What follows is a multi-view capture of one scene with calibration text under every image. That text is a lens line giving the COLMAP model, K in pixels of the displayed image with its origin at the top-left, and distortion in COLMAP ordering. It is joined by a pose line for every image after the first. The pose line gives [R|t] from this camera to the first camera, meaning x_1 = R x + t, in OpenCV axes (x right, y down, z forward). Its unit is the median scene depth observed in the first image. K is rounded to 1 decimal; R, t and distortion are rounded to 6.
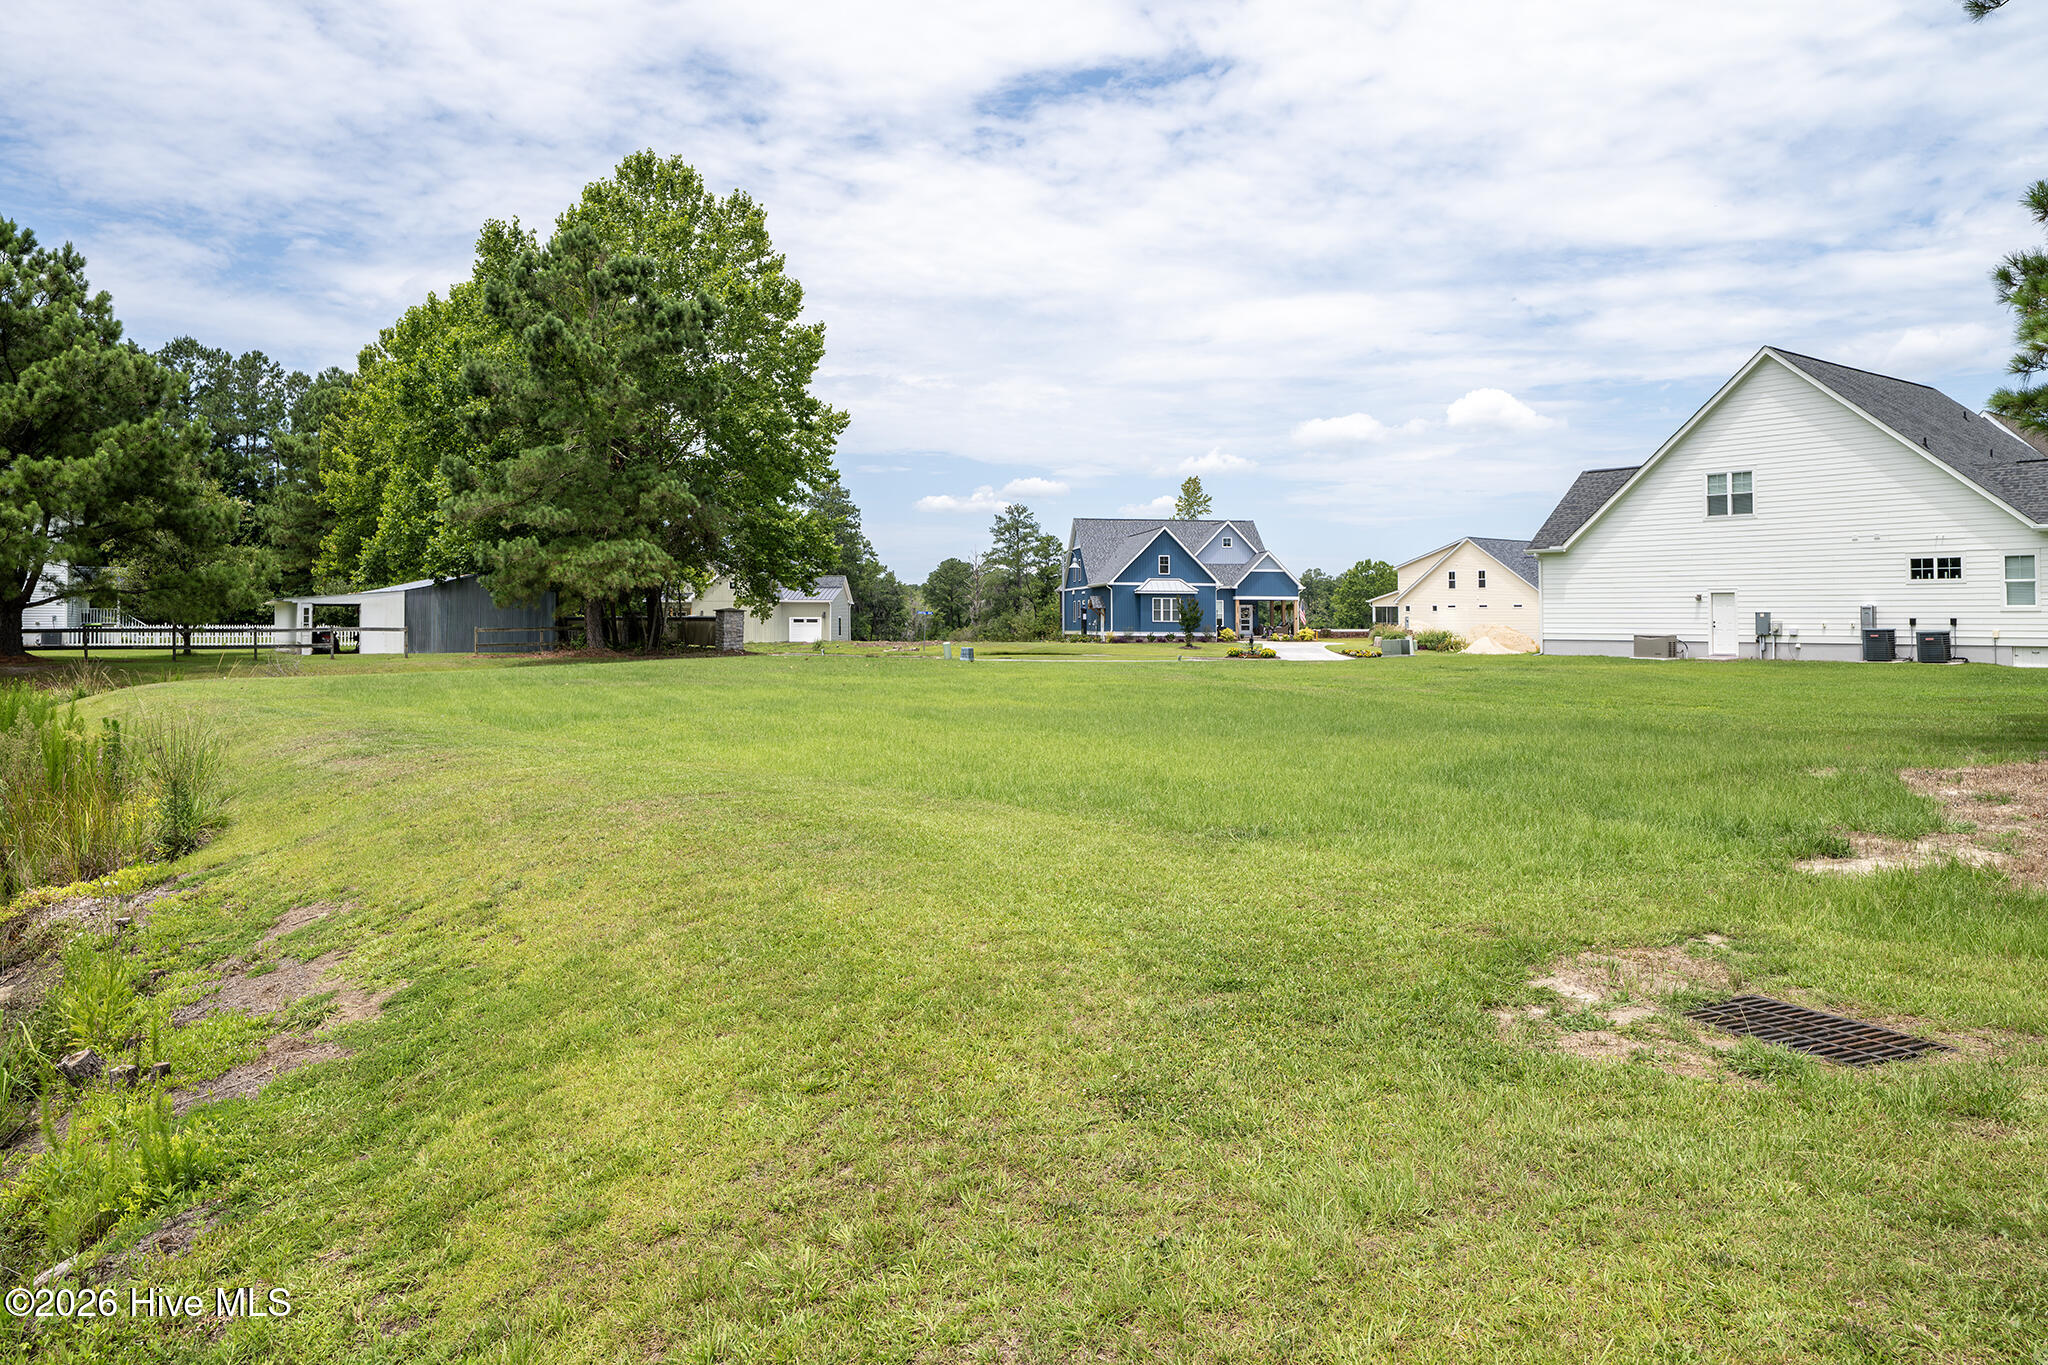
lens RADIAL K [[1374.3, 0, 1025.2], [0, 1374.3, 615.4], [0, 0, 1]] dist [-0.002733, -0.001471]
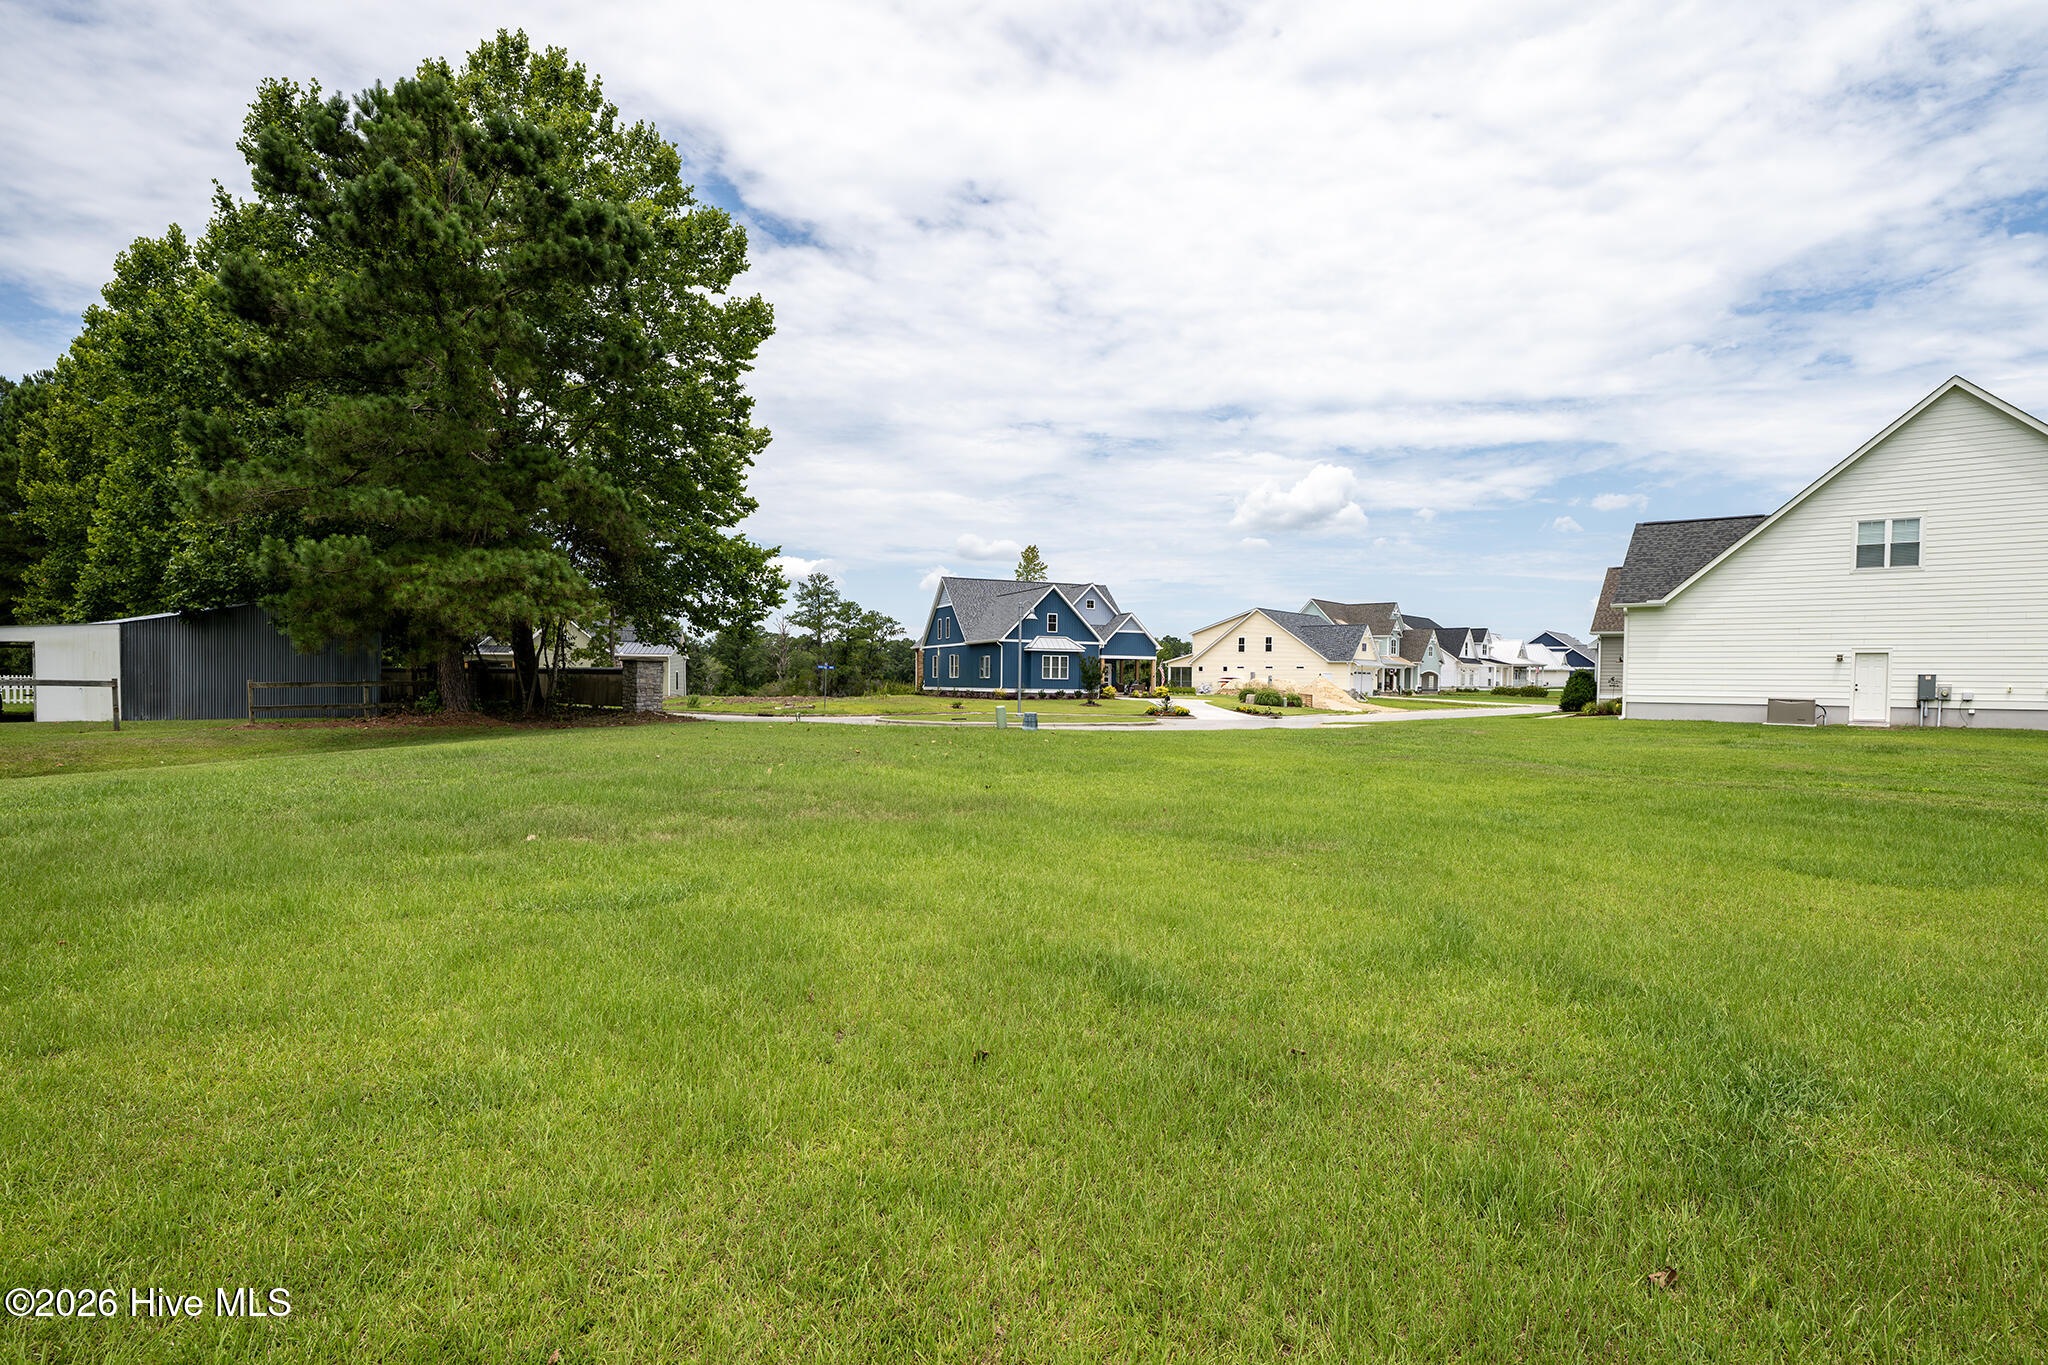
lens RADIAL K [[1060.5, 0, 1091.6], [0, 1060.5, 710.6], [0, 0, 1]] dist [-0.001424, -0.000356]
pose [[0.958219, -0.001156, 0.286032, -0.144012], [-0.008784, 0.999401, 0.033463, 0.002266], [-0.285899, -0.034578, 0.957636, 0.359603]]
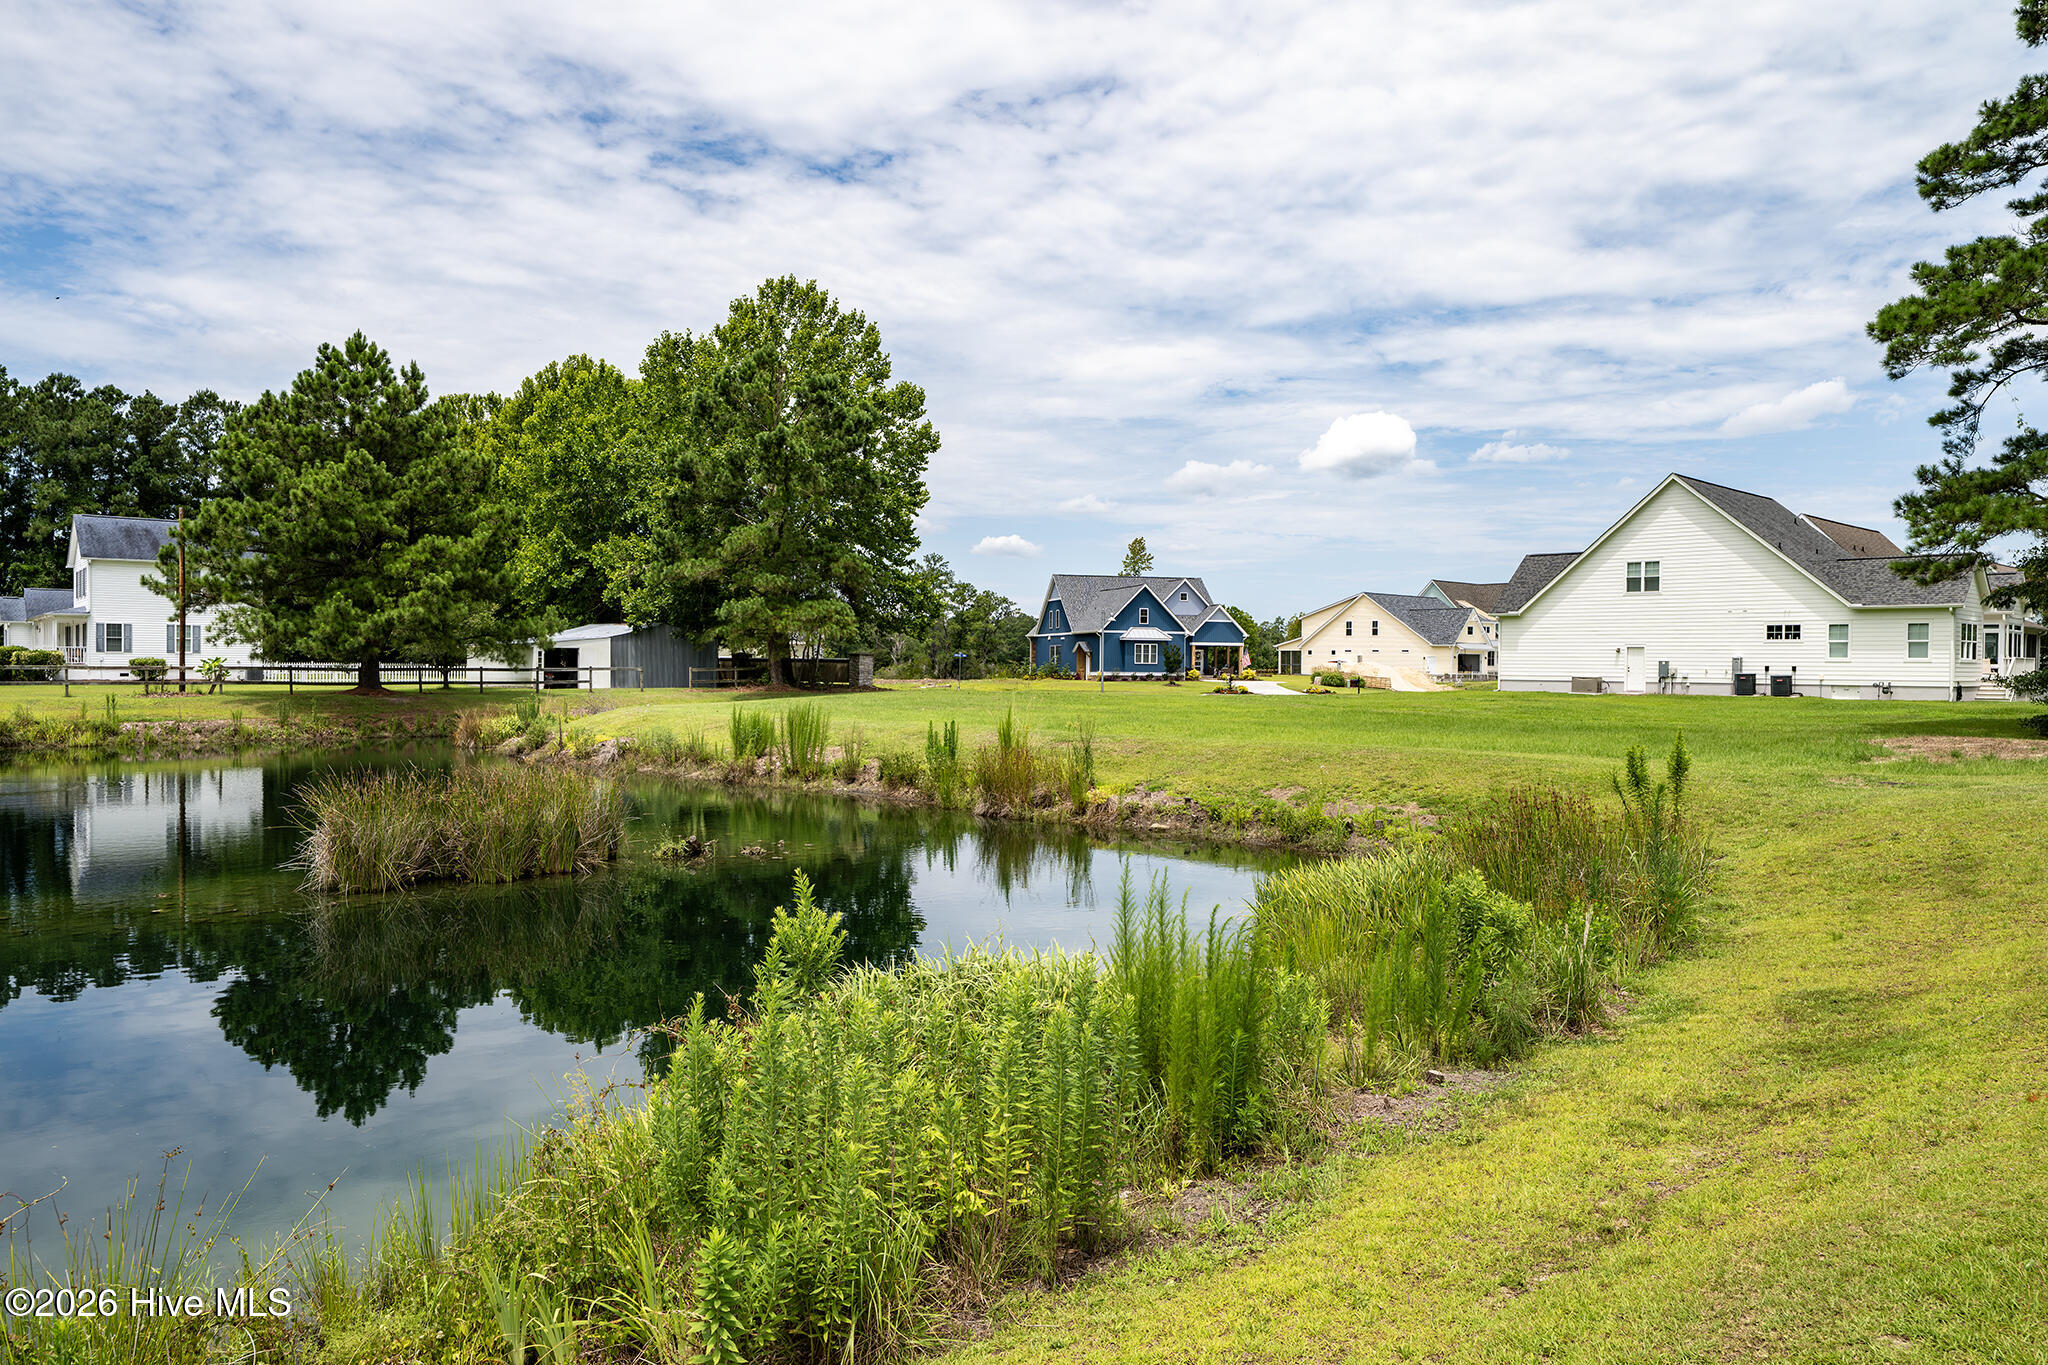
lens RADIAL K [[1330.9, 0, 1024.1], [0, 1330.9, 723.7], [0, 0, 1]] dist [-0.003887, -0.000176]
pose [[0.993046, -0.000797, 0.117724, -0.210122], [-0.005336, 0.998645, 0.051770, -0.003888], [-0.117606, -0.052038, 0.991696, -0.216204]]
